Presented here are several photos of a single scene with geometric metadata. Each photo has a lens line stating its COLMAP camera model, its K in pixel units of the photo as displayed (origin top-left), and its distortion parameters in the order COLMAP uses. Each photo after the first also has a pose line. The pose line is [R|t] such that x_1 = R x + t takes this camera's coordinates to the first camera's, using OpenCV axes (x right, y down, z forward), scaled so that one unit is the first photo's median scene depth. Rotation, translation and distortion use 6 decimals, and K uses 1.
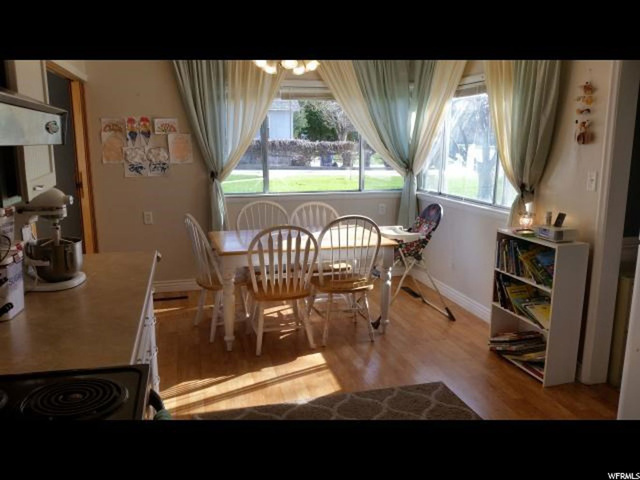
lens RADIAL K [[523.0, 0, 320.0], [0, 523.0, 240.0], [0, 0, 1]] dist [0.102817, -0.007333]
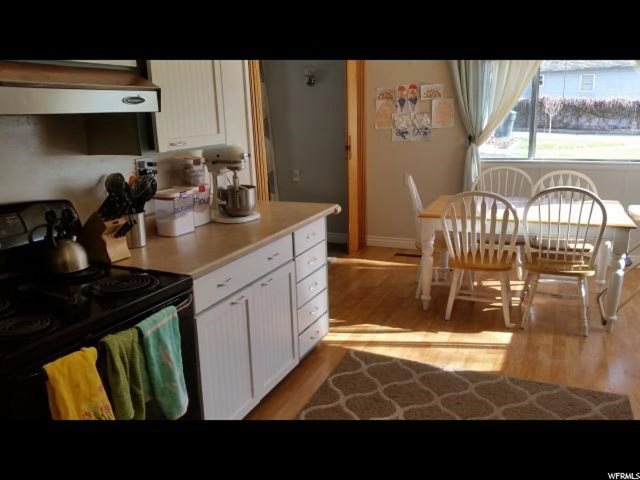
lens RADIAL K [[523.0, 0, 320.0], [0, 523.0, 240.0], [0, 0, 1]] dist [0.102817, -0.007333]
pose [[0.779277, 0.130684, -0.612902, 0.280348], [-0.092207, 0.991281, 0.094125, -0.004803], [0.619859, -0.016836, 0.784533, 0.055879]]
